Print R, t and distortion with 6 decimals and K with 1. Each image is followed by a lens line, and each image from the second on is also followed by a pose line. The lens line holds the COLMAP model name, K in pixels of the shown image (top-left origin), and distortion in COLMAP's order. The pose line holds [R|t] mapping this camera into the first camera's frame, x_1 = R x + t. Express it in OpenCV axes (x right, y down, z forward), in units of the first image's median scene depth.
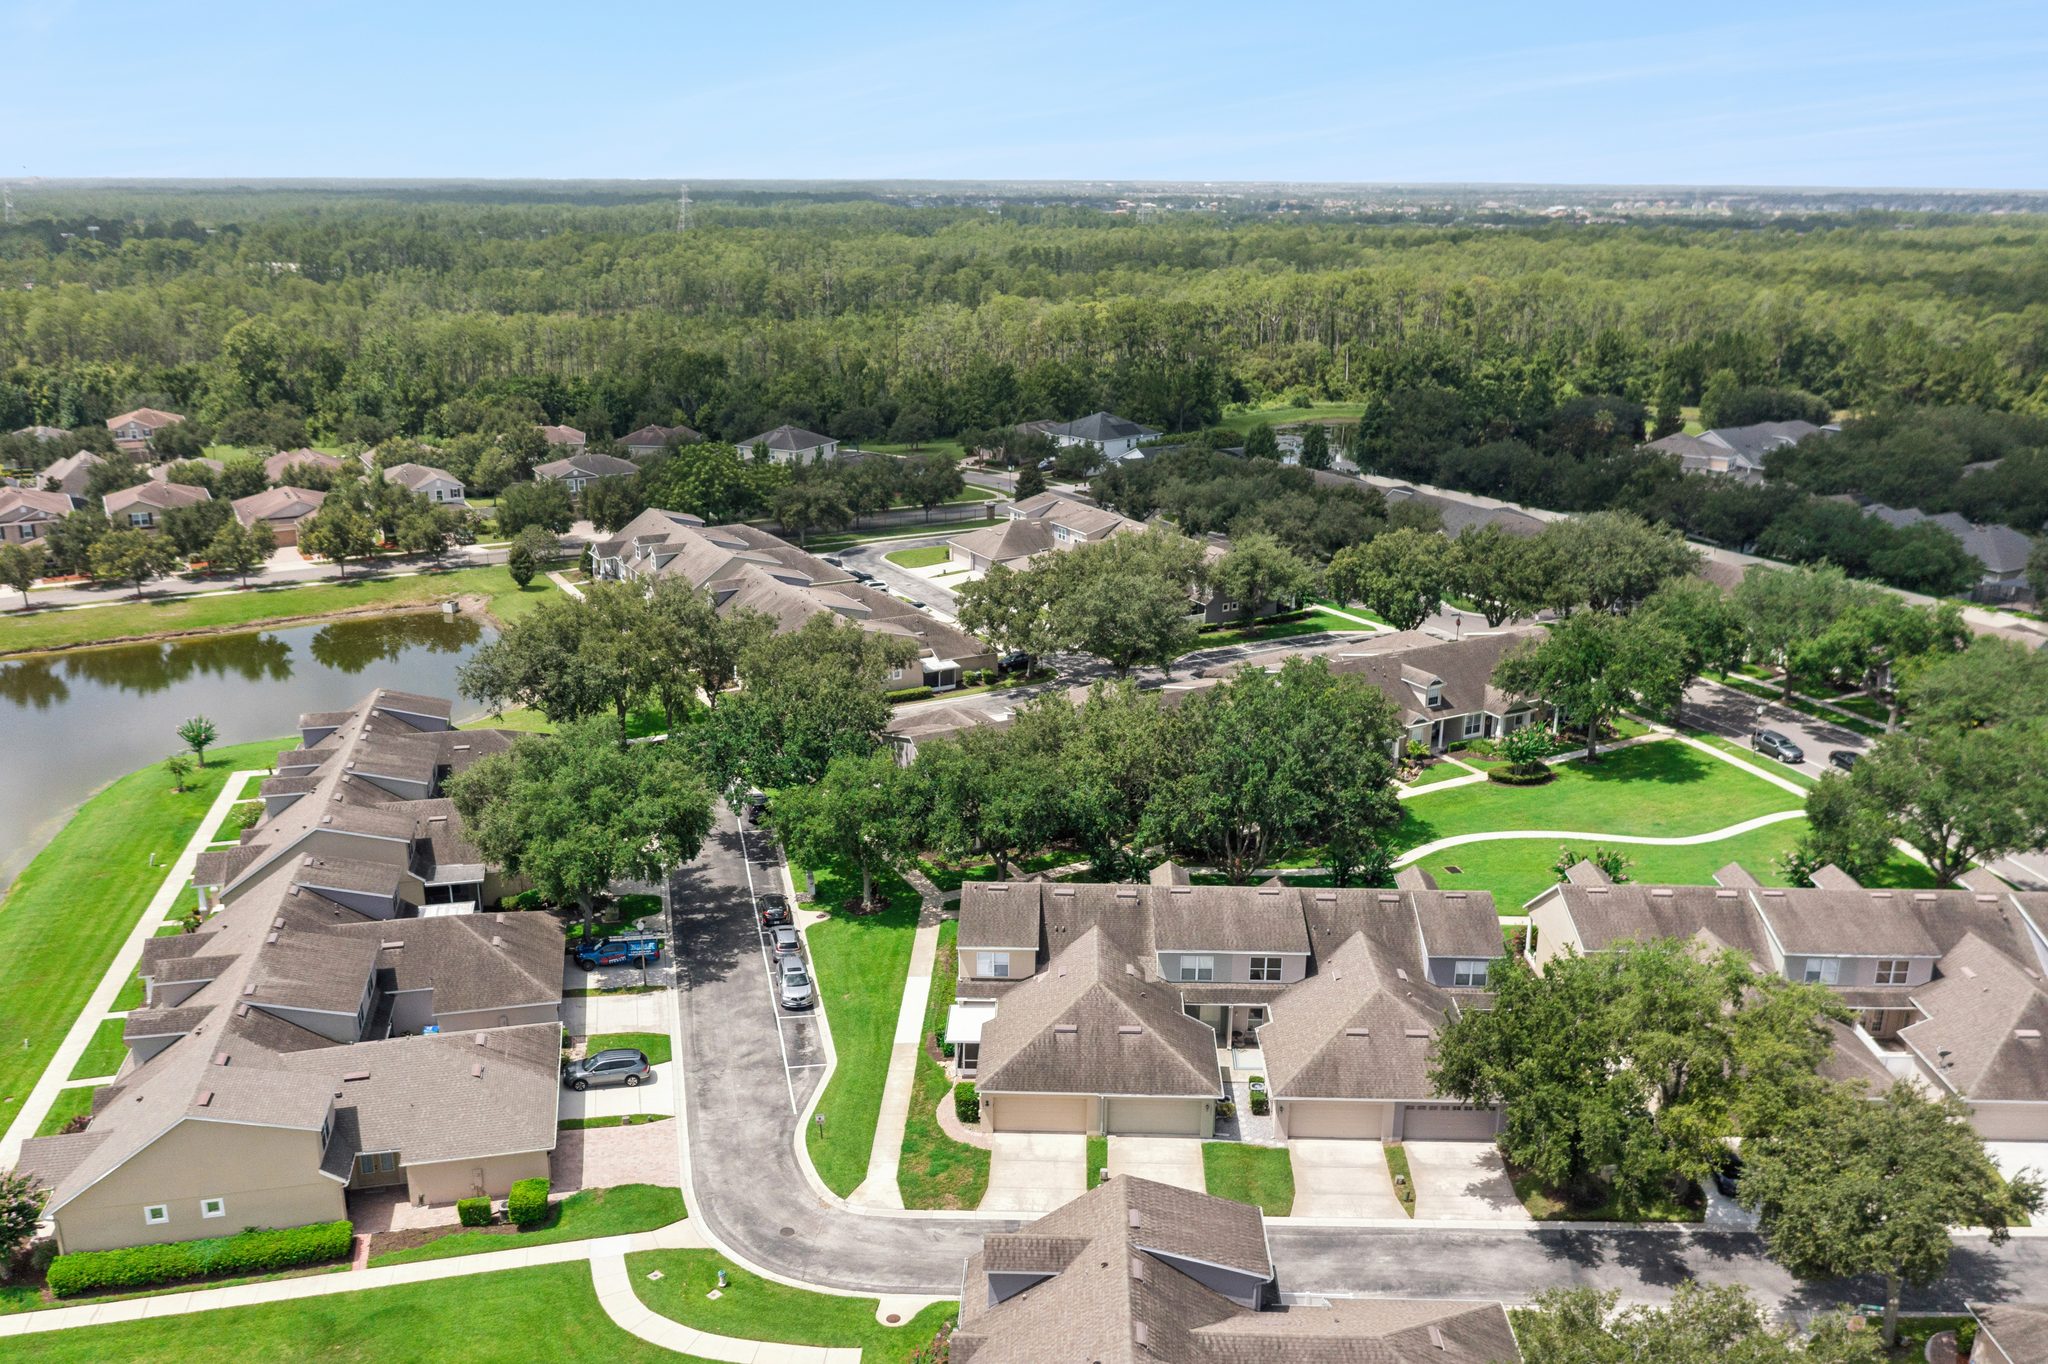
lens RADIAL K [[1660.6, 0, 1021.7], [0, 1660.6, 745.1], [0, 0, 1]] dist [-0.001244, -0.007781]
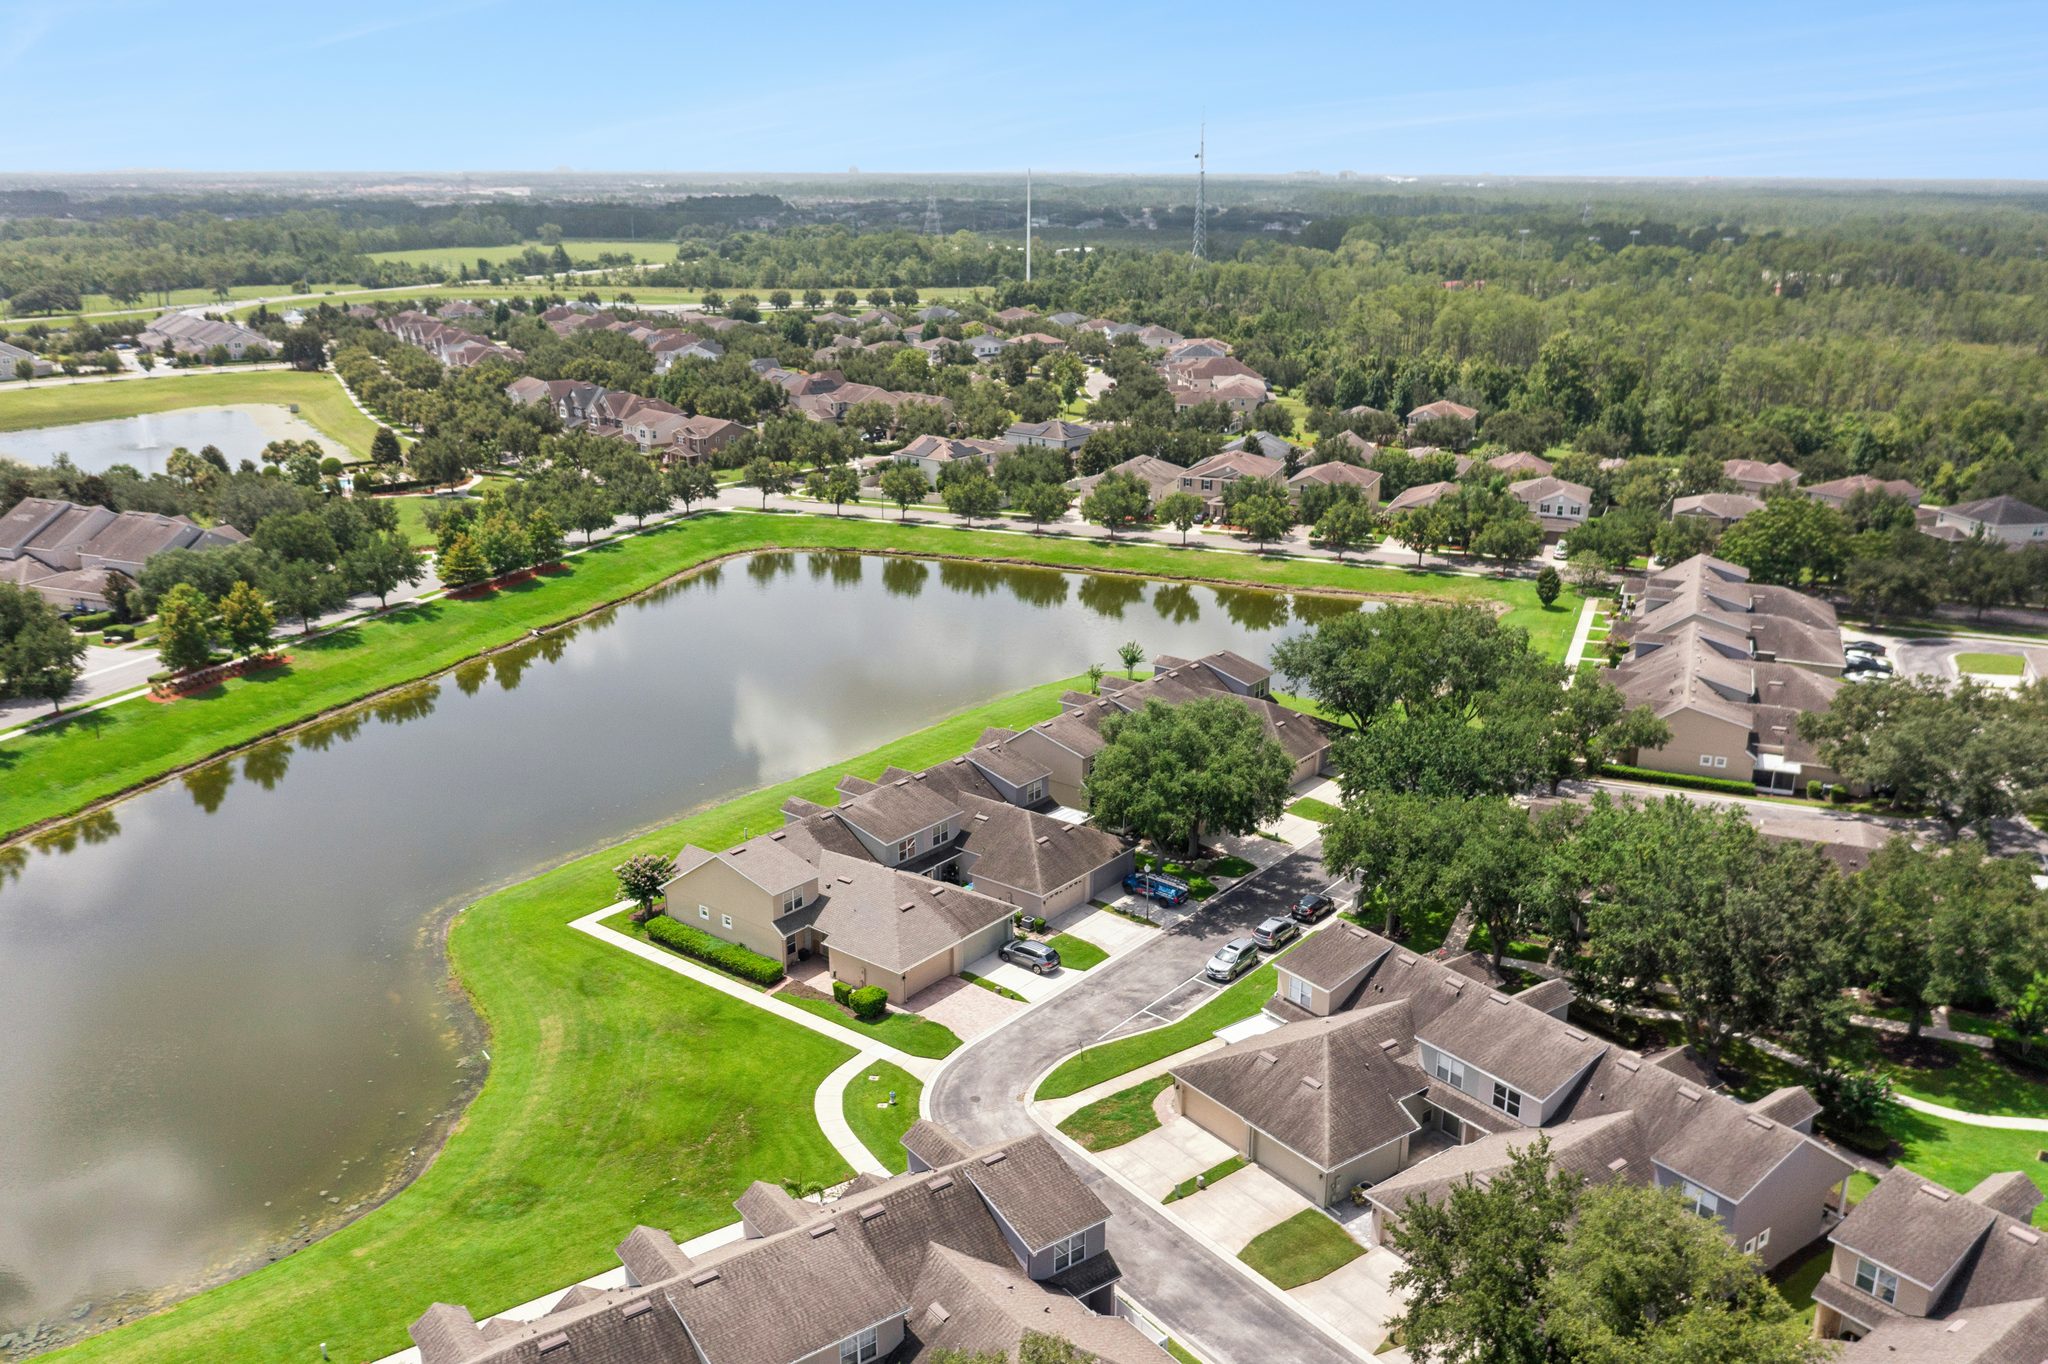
lens RADIAL K [[1660.6, 0, 1021.7], [0, 1660.6, 745.1], [0, 0, 1]] dist [-0.001244, -0.007781]
pose [[0.622389, 0.255620, -0.739790, 0.628687], [-0.254920, 0.959835, 0.117187, -0.102631], [0.740032, 0.115651, 0.662554, 0.134376]]
